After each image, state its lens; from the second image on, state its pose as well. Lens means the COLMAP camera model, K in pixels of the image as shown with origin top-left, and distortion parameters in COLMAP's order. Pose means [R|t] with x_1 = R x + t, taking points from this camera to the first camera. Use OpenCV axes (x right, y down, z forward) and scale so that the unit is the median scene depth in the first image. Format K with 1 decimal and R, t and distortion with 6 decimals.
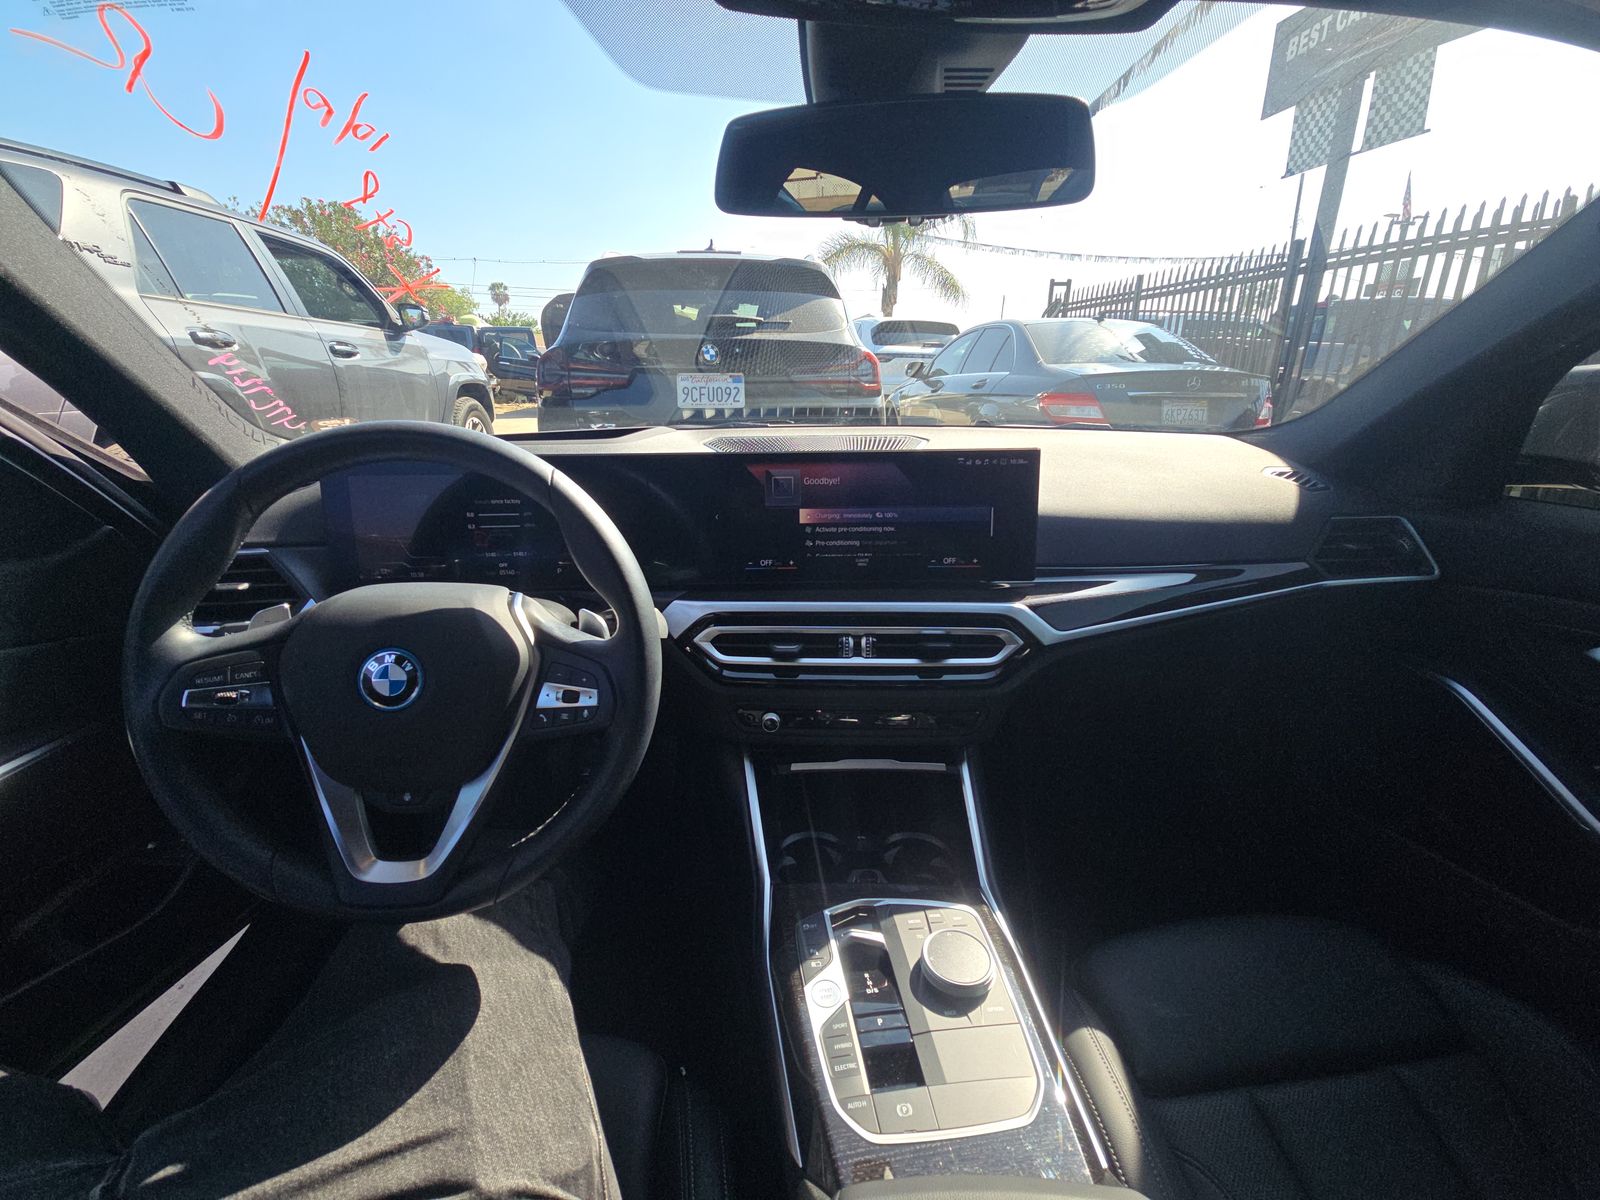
lens RADIAL K [[633.9, 0, 793.2], [0, 633.9, 600.3], [0, 0, 1]] dist [0.009556, -0.006312]
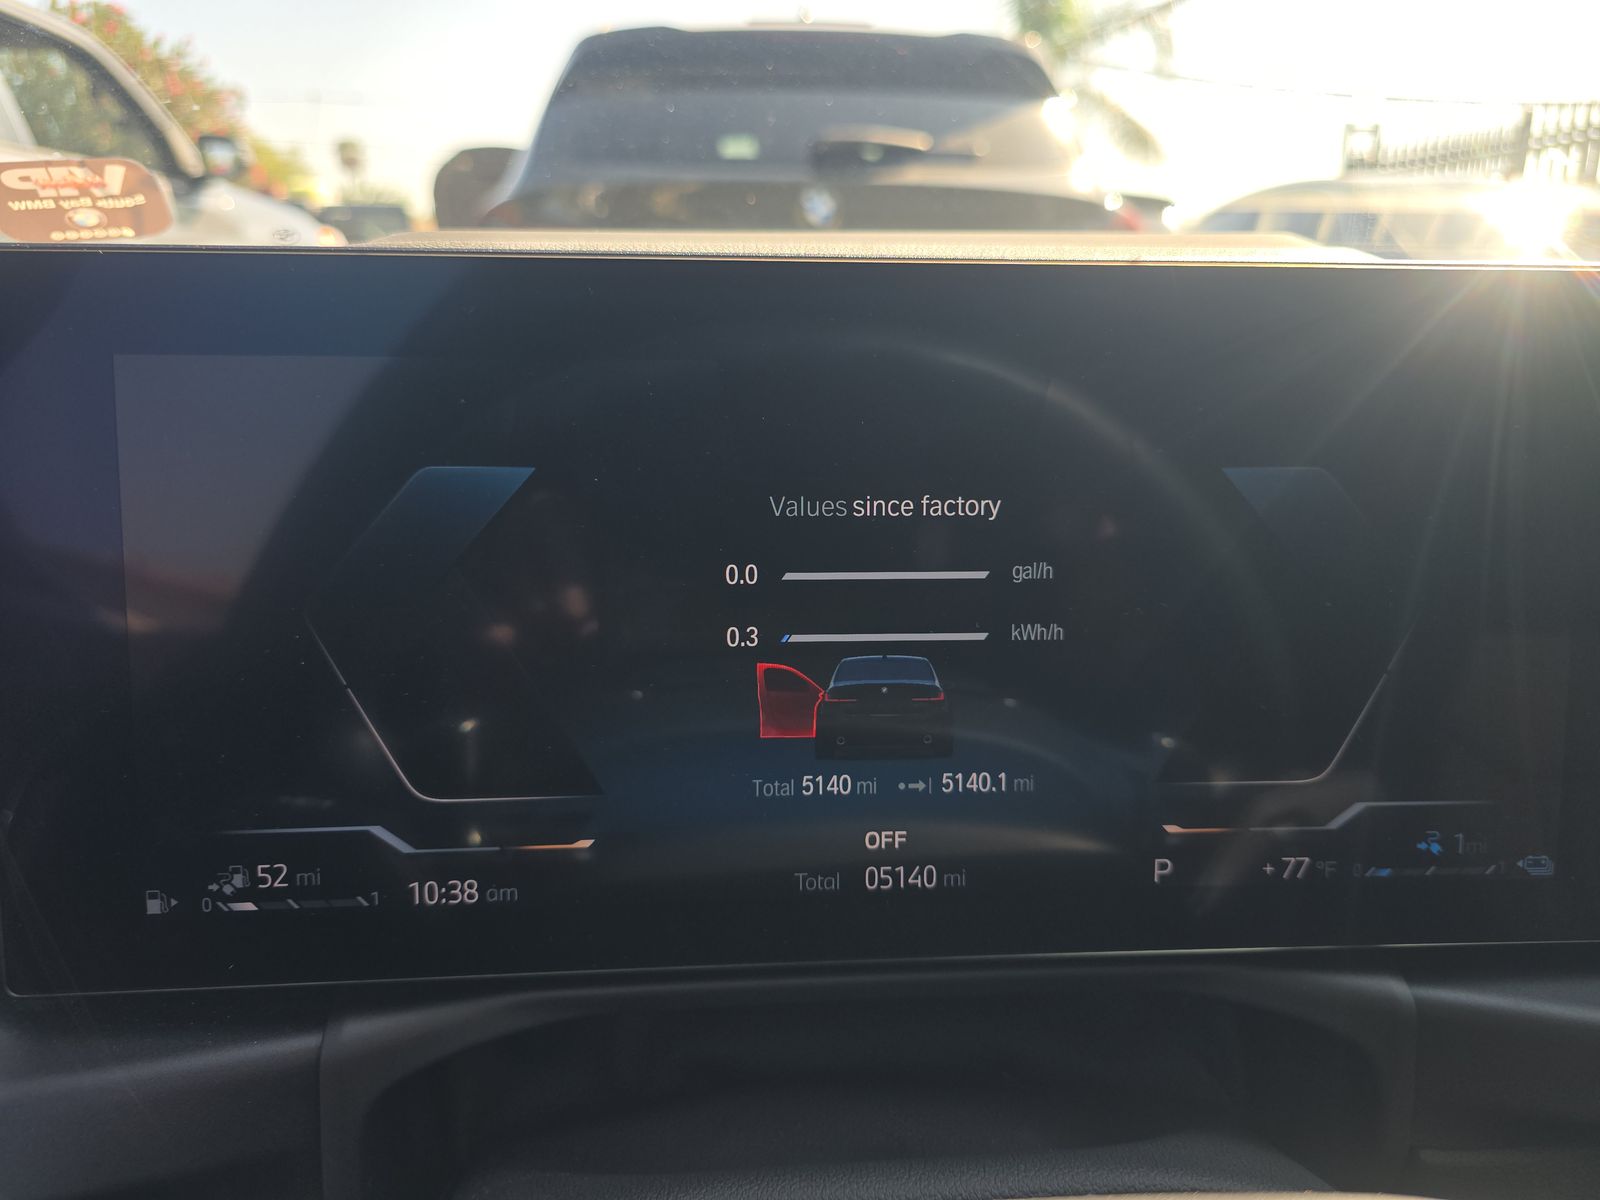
lens RADIAL K [[1115.4, 0, 800.0], [0, 1115.4, 600.0], [0, 0, 1]] dist [-0.025440, 0.003252]
pose [[0.999512, 0.017442, -0.025933, -0.463668], [-0.019287, 0.997167, -0.072700, -0.099658], [0.024592, 0.073165, 0.997017, 0.645752]]
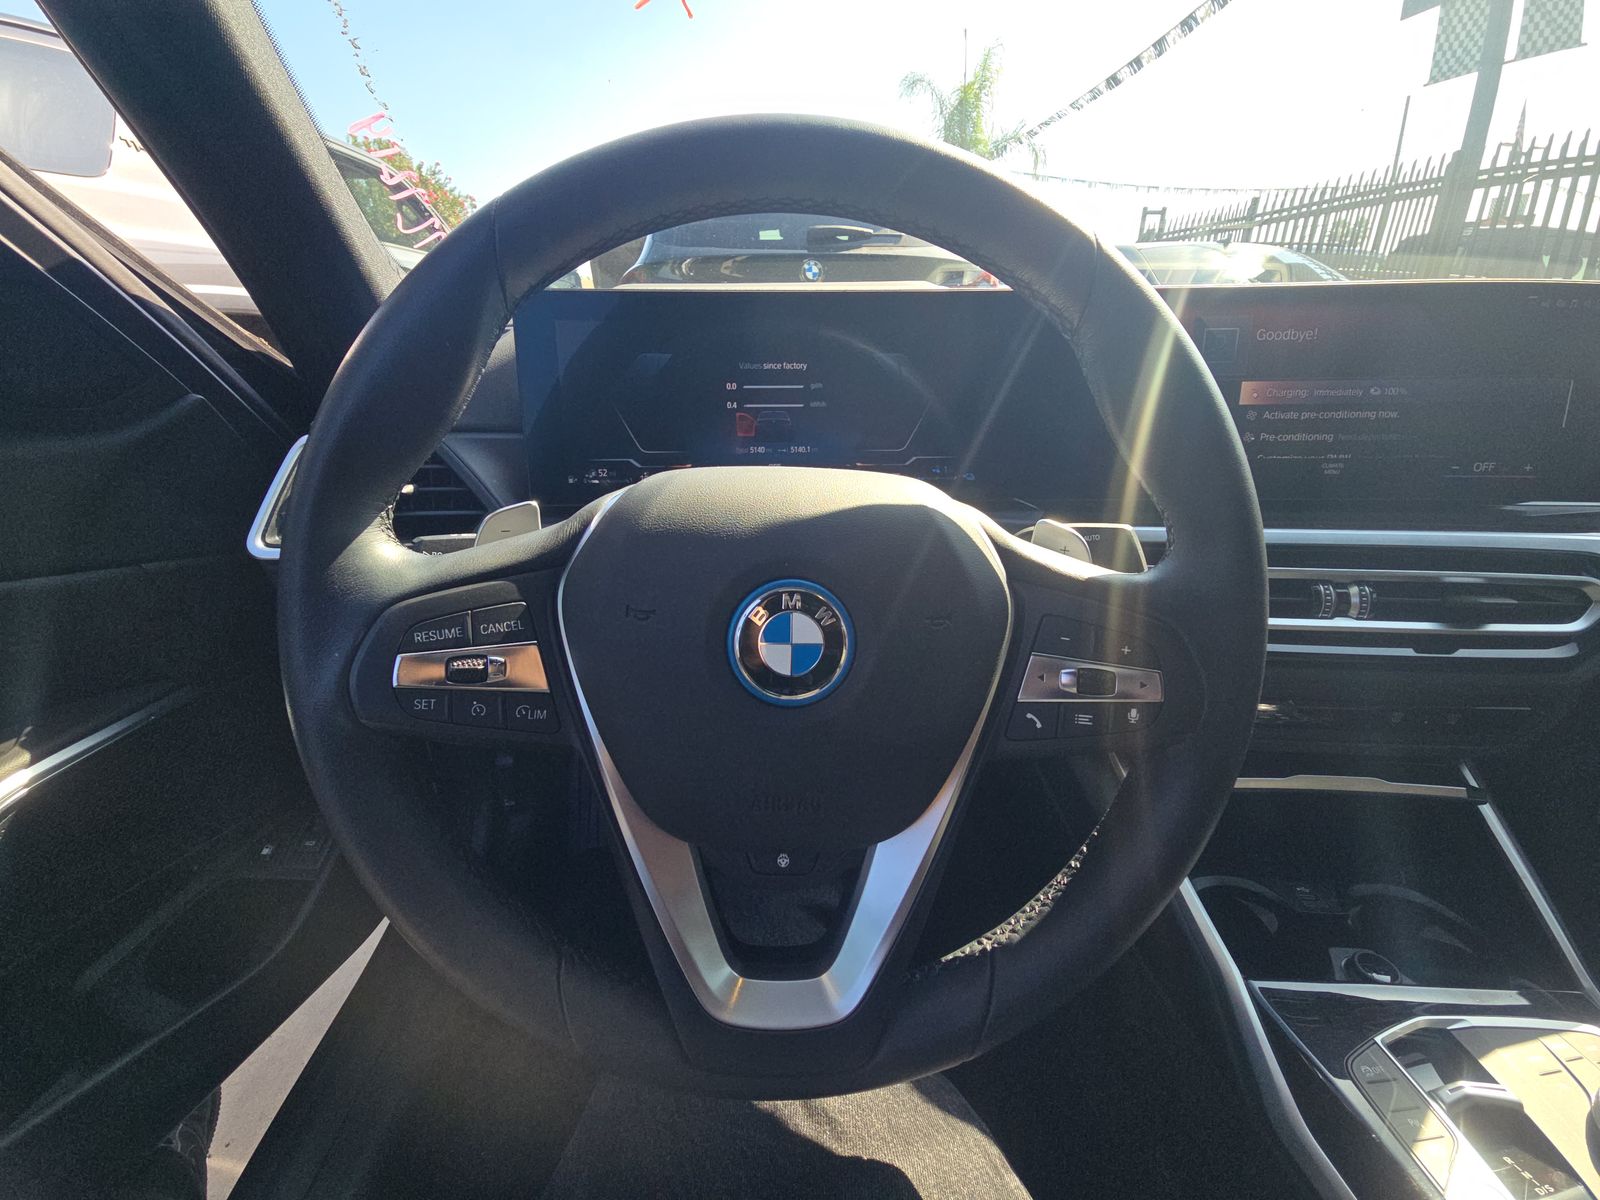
lens RADIAL K [[638.1, 0, 795.4], [0, 638.1, 597.0], [0, 0, 1]] dist [0.016350, -0.014633]
pose [[0.998439, 0.018856, -0.052572, -0.389117], [-0.015617, 0.997993, 0.061368, 0.037252], [0.053624, -0.060452, 0.996730, 0.323350]]
